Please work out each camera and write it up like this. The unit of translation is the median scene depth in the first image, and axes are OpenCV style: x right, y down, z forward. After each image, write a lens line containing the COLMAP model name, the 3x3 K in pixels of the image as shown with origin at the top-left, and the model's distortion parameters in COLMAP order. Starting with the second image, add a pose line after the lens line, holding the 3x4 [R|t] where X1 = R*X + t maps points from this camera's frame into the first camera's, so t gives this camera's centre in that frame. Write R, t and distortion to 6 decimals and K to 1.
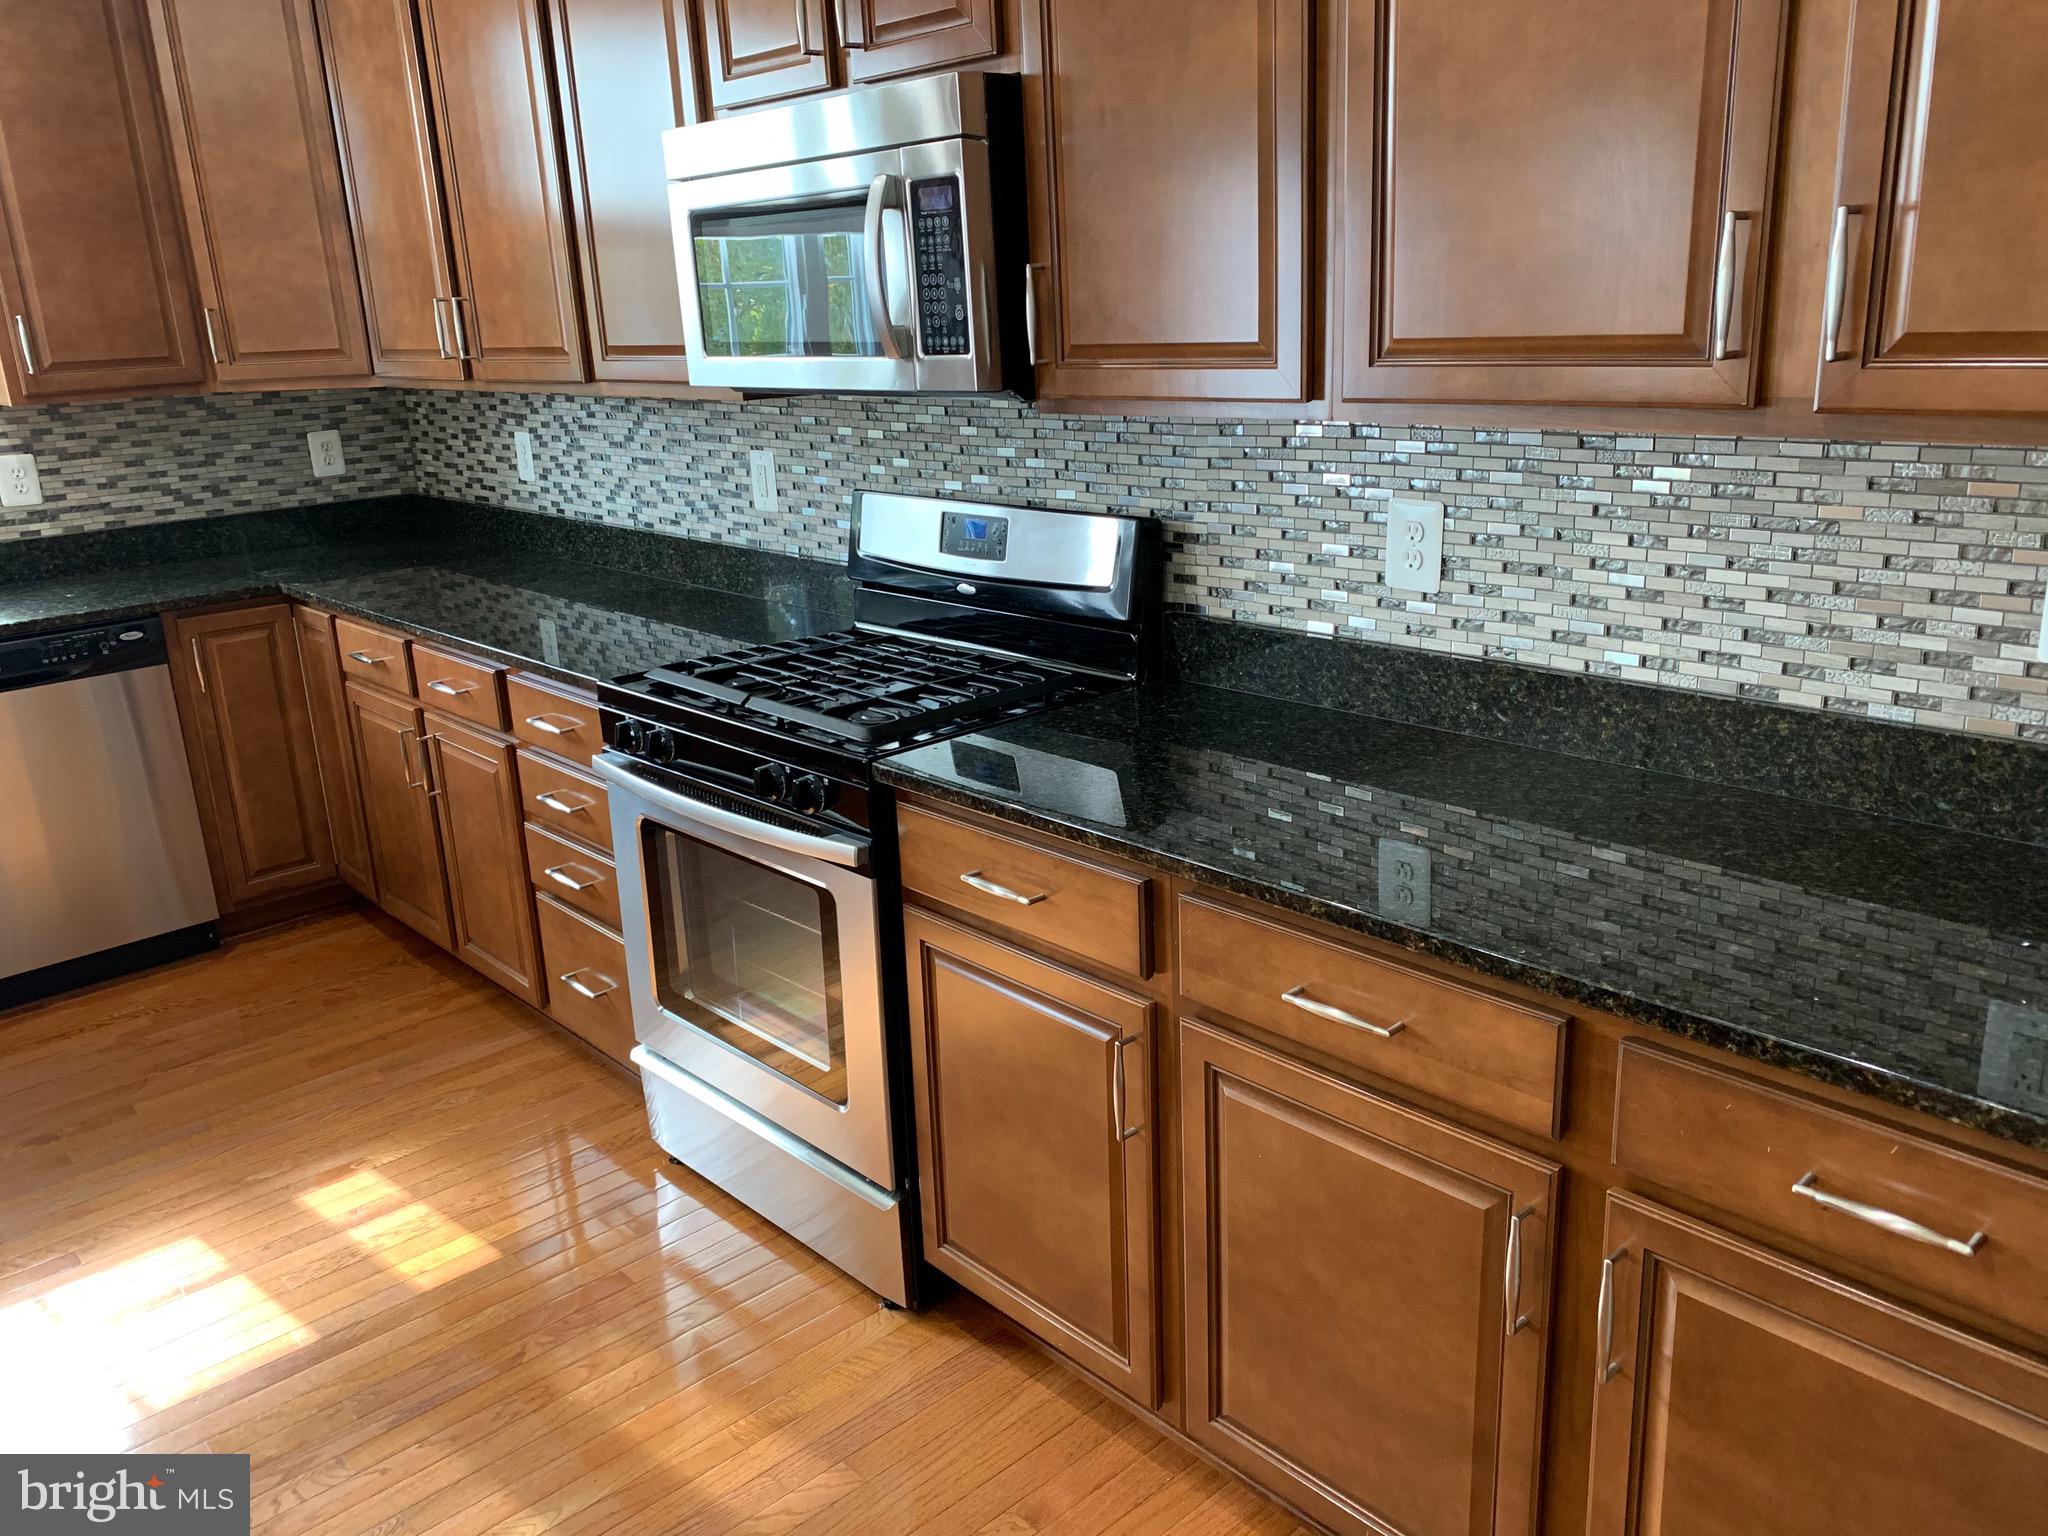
lens RADIAL K [[1589.9, 0, 1013.4], [0, 1589.9, 763.6], [0, 0, 1]] dist [0.049816, -0.039909]
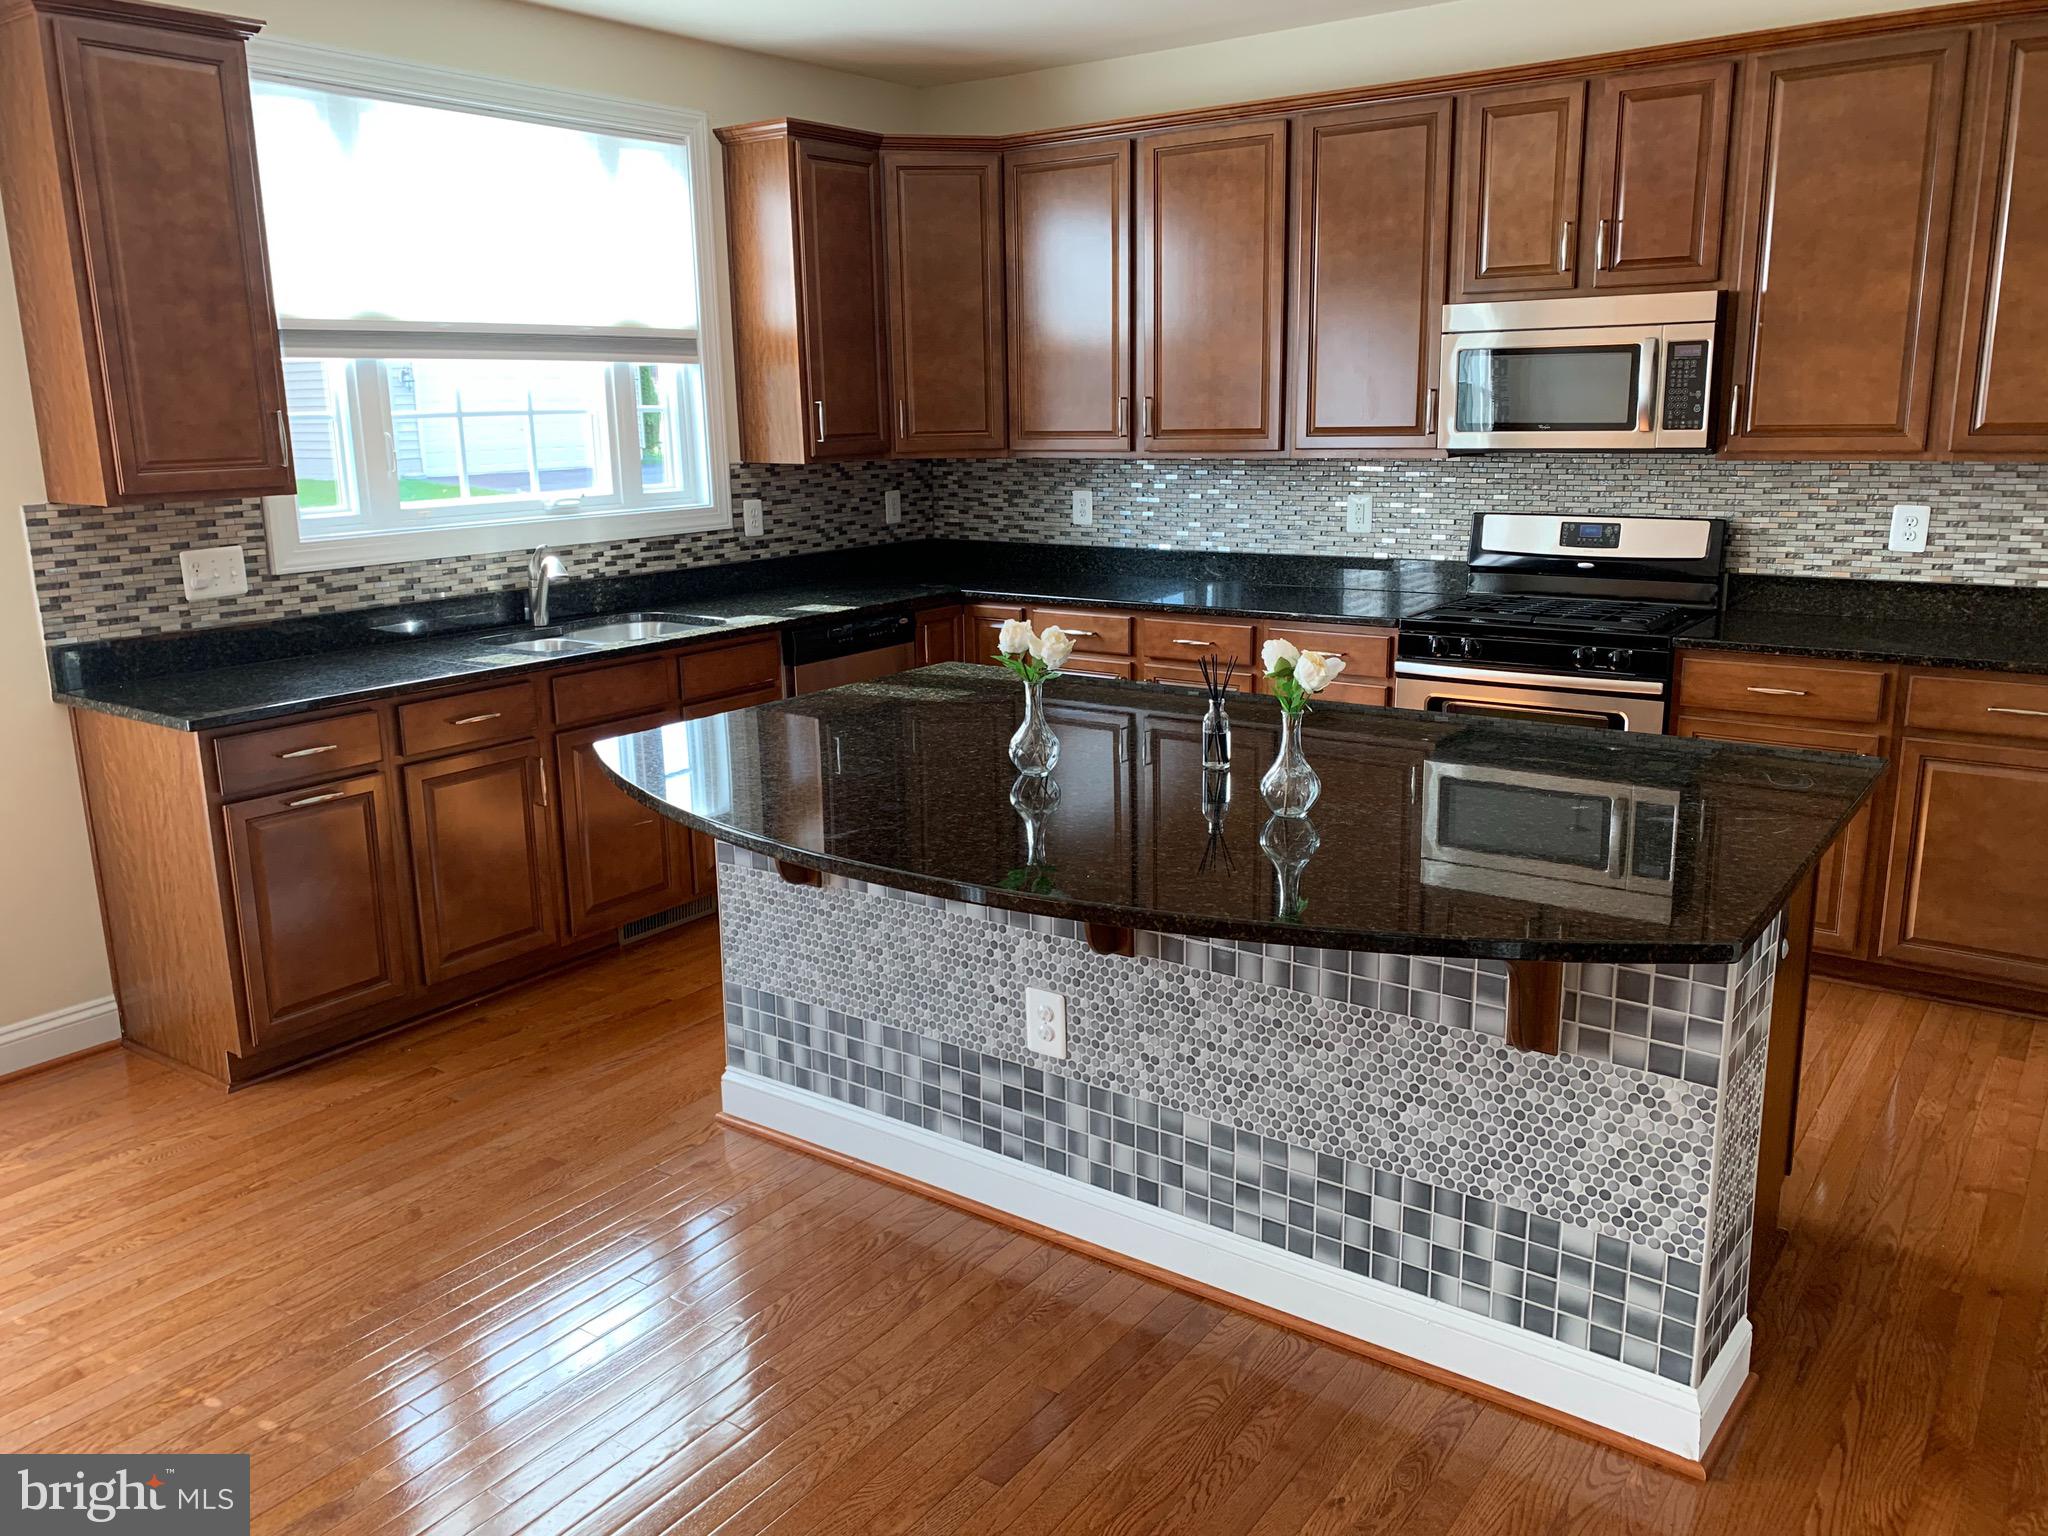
lens RADIAL K [[1589.9, 0, 1020.9], [0, 1589.9, 768.0], [0, 0, 1]] dist [0.049816, -0.039909]
pose [[0.979027, -0.016647, 0.203051, -0.991944], [0.030957, 0.997239, -0.067503, 0.208471], [-0.201366, 0.072373, 0.976839, -0.567393]]
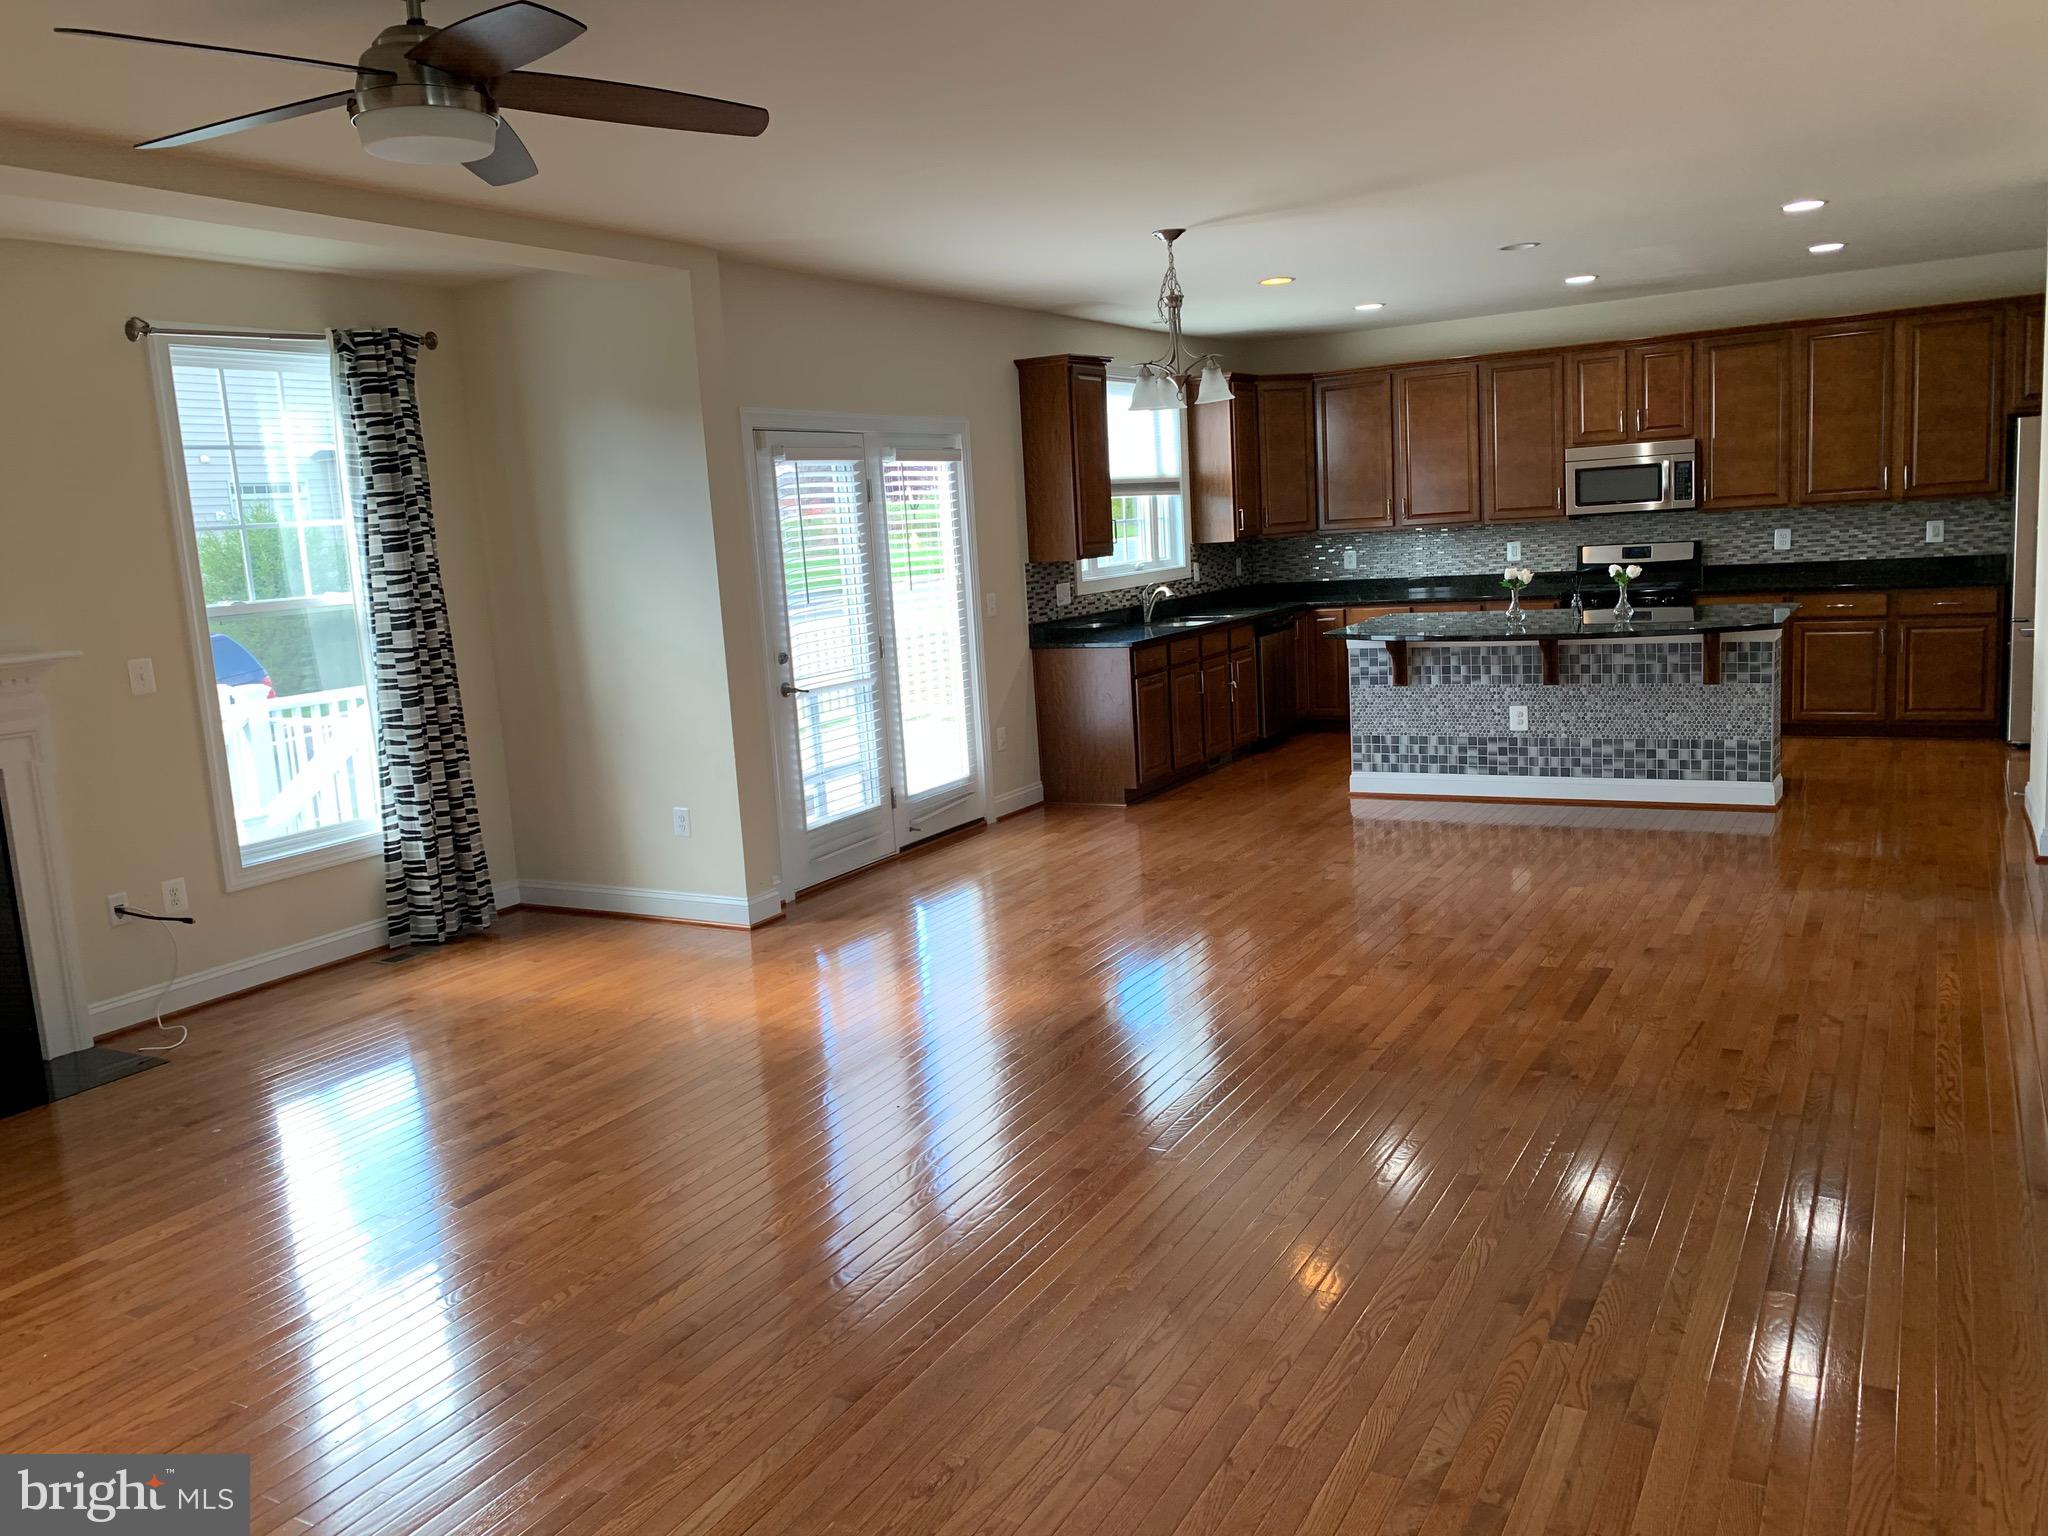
lens RADIAL K [[1589.9, 0, 1028.5], [0, 1589.9, 760.1], [0, 0, 1]] dist [0.049816, -0.039909]
pose [[0.952073, -0.060037, 0.299920, -2.487767], [0.106245, 0.984405, -0.140210, 0.693952], [-0.286825, 0.165355, 0.943604, -1.997811]]
